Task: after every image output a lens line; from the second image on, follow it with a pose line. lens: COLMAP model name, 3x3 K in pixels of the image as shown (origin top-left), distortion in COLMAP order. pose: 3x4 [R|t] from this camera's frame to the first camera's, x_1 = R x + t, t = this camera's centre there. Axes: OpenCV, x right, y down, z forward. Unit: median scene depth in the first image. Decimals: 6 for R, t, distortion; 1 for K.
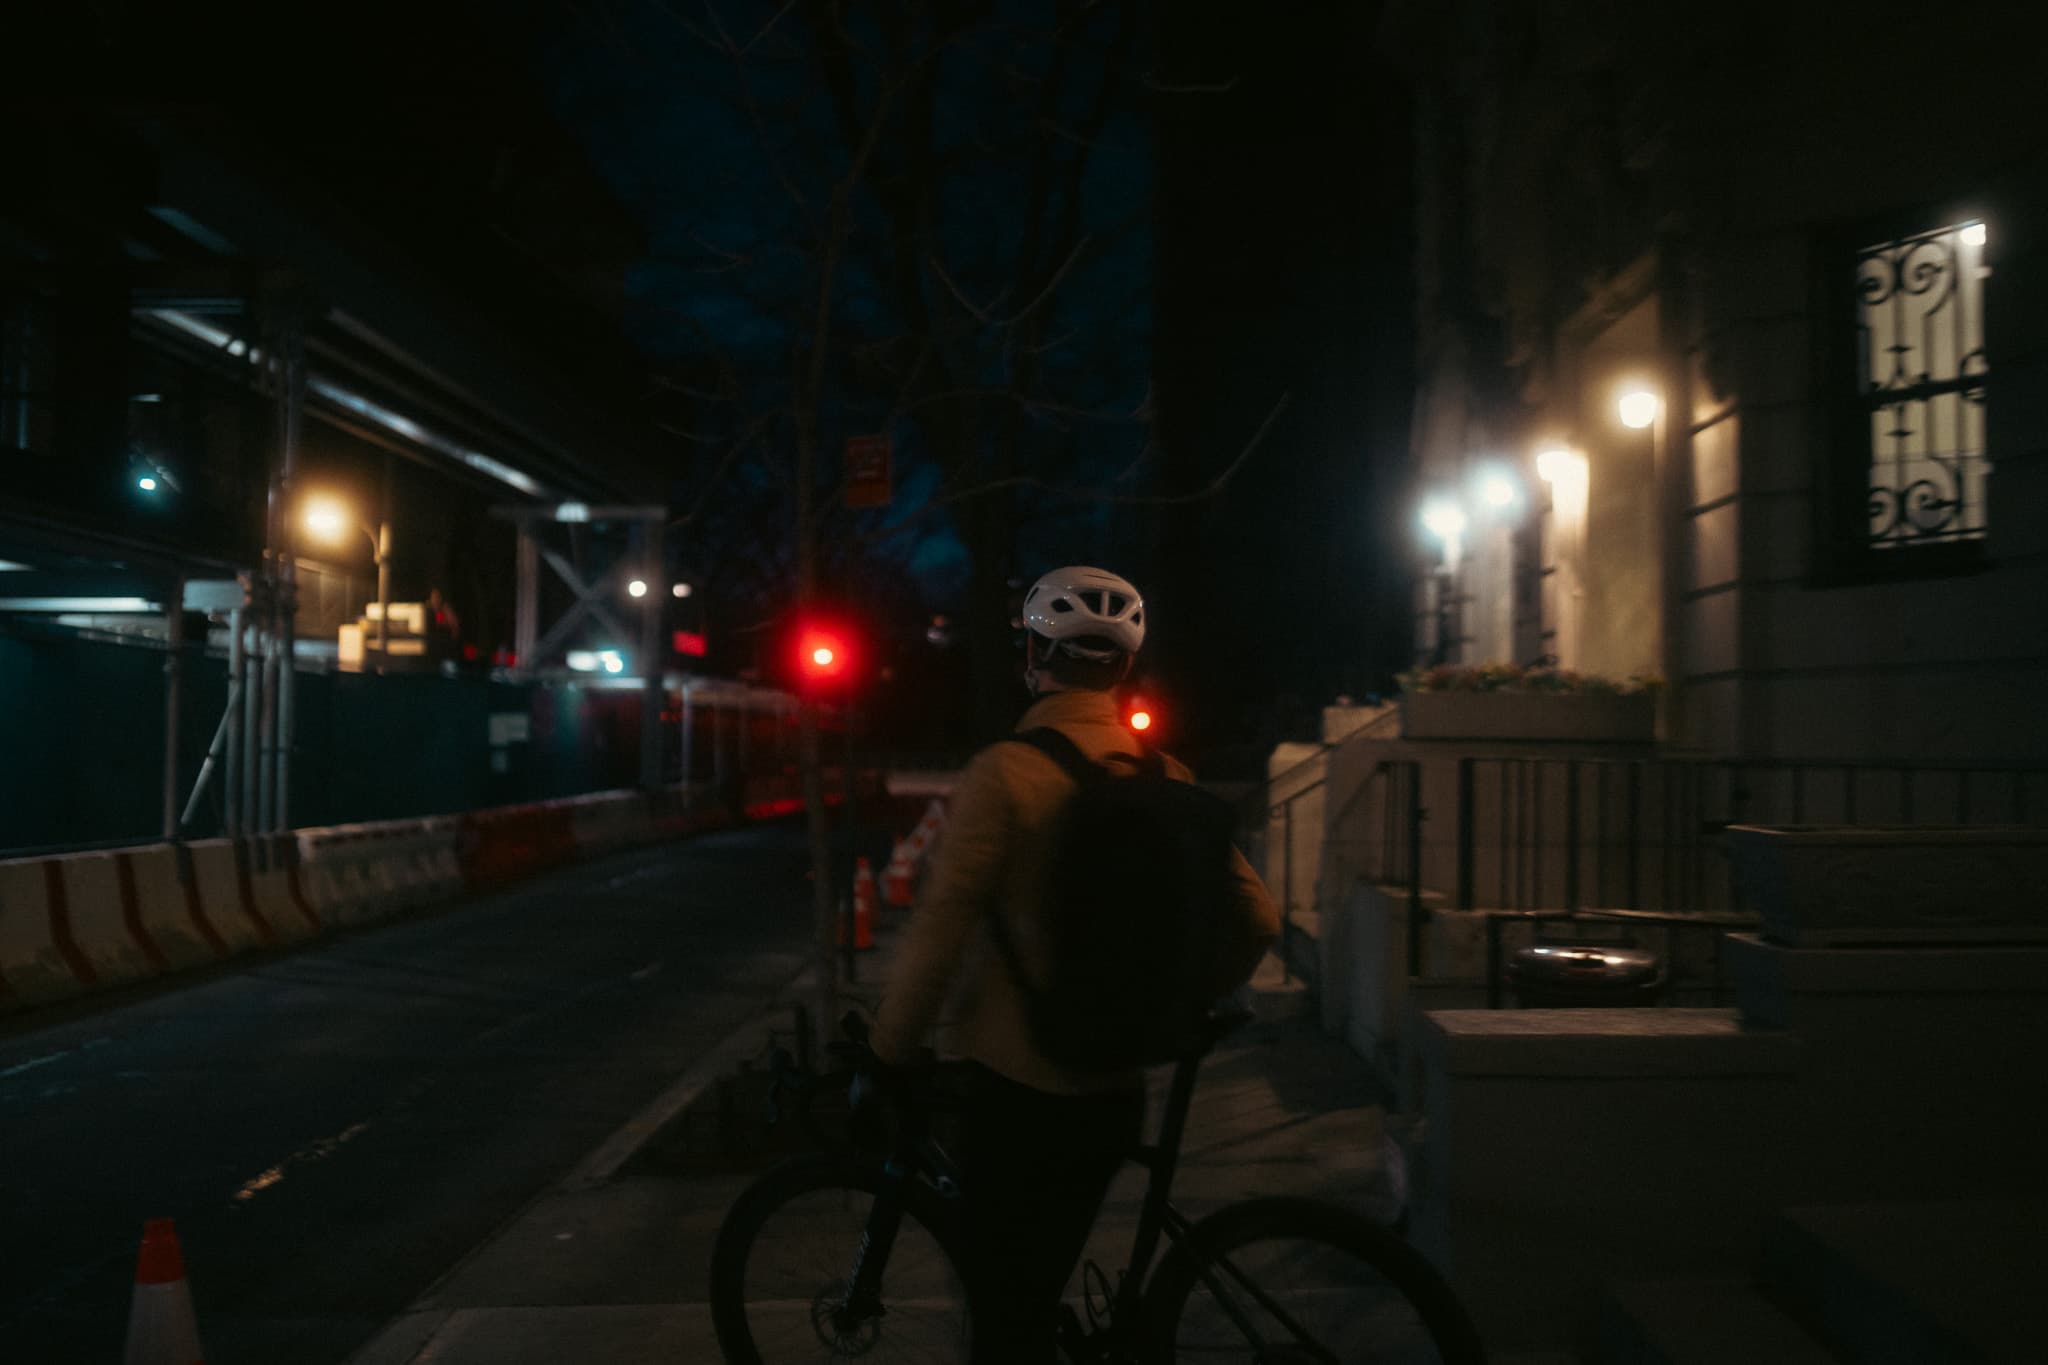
lens RADIAL K [[2048.2, 0, 1024.0], [0, 2048.2, 682.5], [0, 0, 1]] dist [-0.088651, 0.005582]
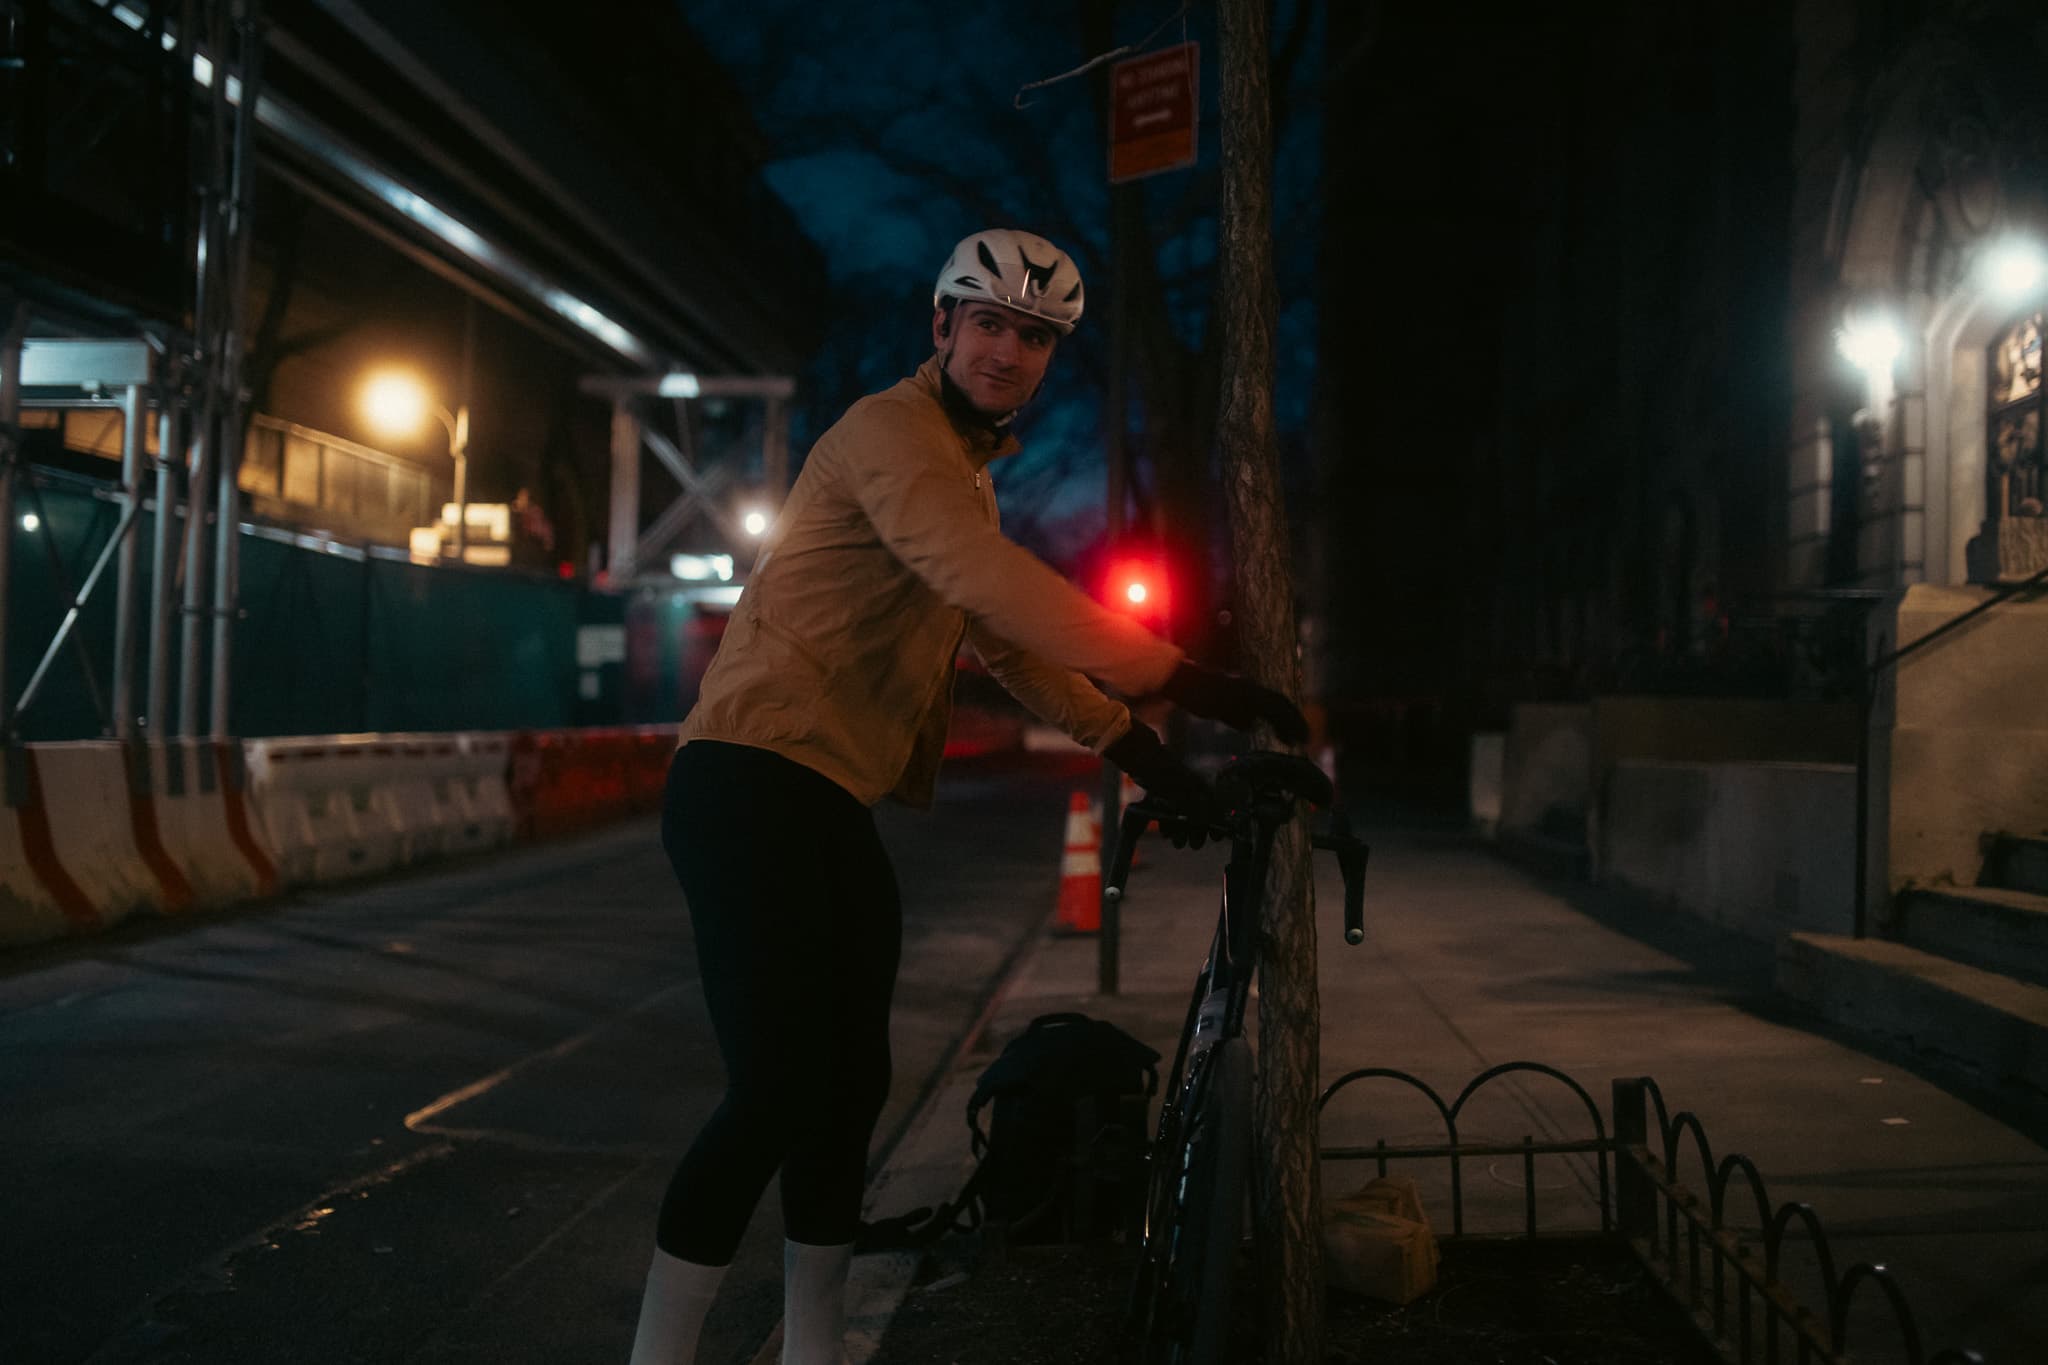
lens RADIAL K [[2048.2, 0, 1024.0], [0, 2048.2, 682.5], [0, 0, 1]] dist [-0.088651, 0.005582]
pose [[0.998250, 0.015129, -0.057169, -0.051154], [-0.014166, 0.999752, 0.017205, 0.032018], [0.057415, -0.016365, 0.998216, 0.277655]]
